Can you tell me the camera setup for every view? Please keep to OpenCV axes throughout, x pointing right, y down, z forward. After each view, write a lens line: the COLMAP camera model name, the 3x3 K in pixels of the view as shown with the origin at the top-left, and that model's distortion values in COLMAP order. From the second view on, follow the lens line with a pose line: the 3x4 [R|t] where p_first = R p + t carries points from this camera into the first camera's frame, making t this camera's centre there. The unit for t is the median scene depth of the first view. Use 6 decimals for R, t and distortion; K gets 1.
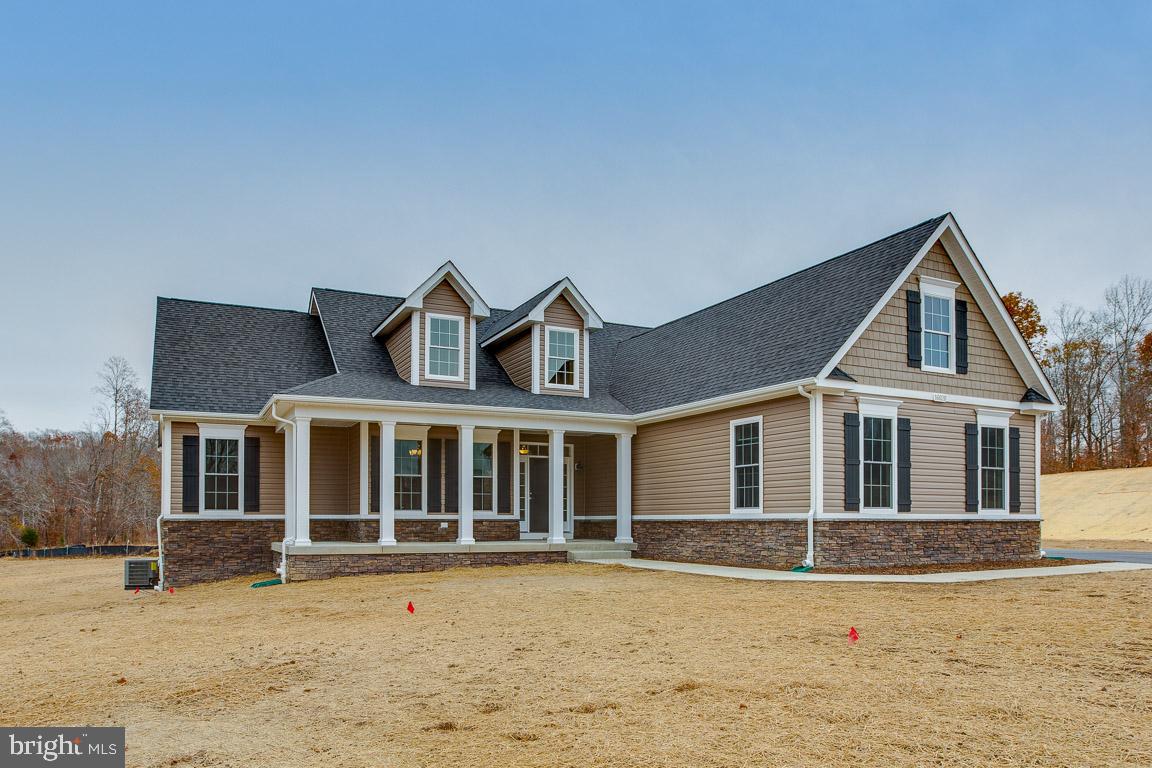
lens RADIAL K [[800.3, 0, 571.0], [0, 800.3, 513.9], [0, 0, 1]] dist [-0.046356, 0.000304]
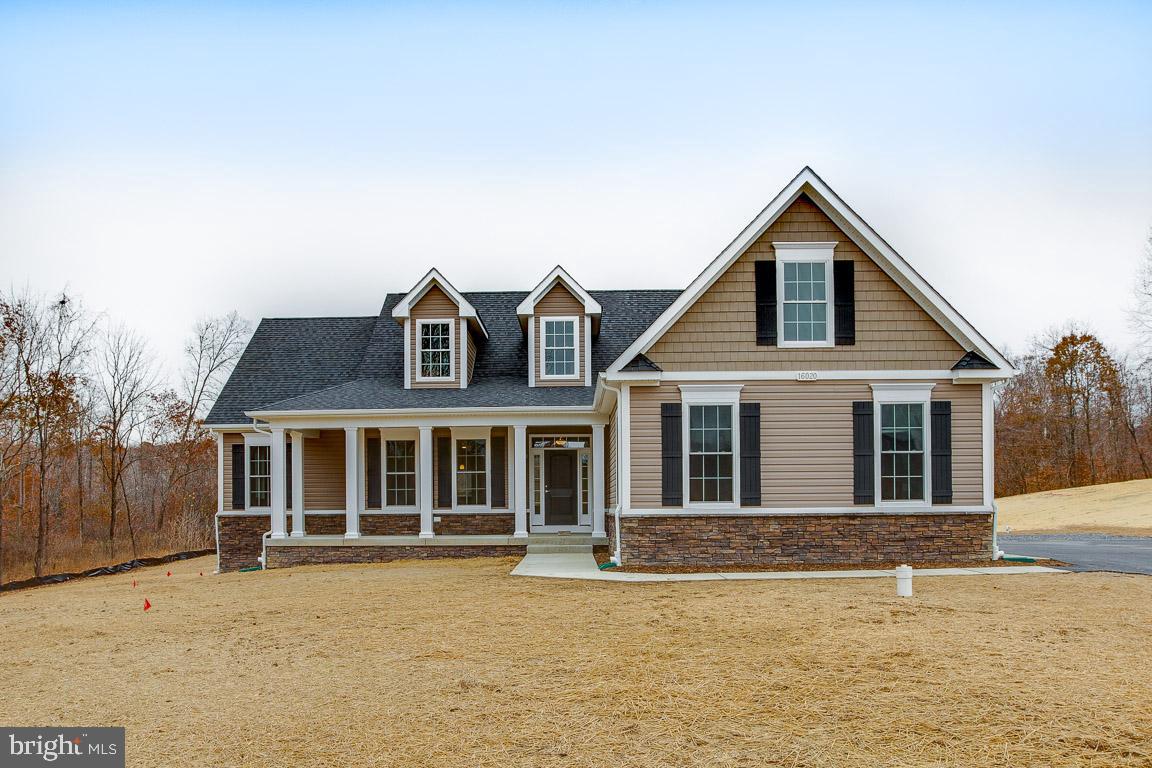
lens RADIAL K [[982.4, 0, 578.7], [0, 982.4, 501.0], [0, 0, 1]] dist [-0.051122, 0.004171]
pose [[0.896410, -0.010436, -0.443103, 0.697124], [0.012632, 0.999918, 0.002005, -0.012252], [0.443046, -0.007394, 0.896468, -0.090397]]
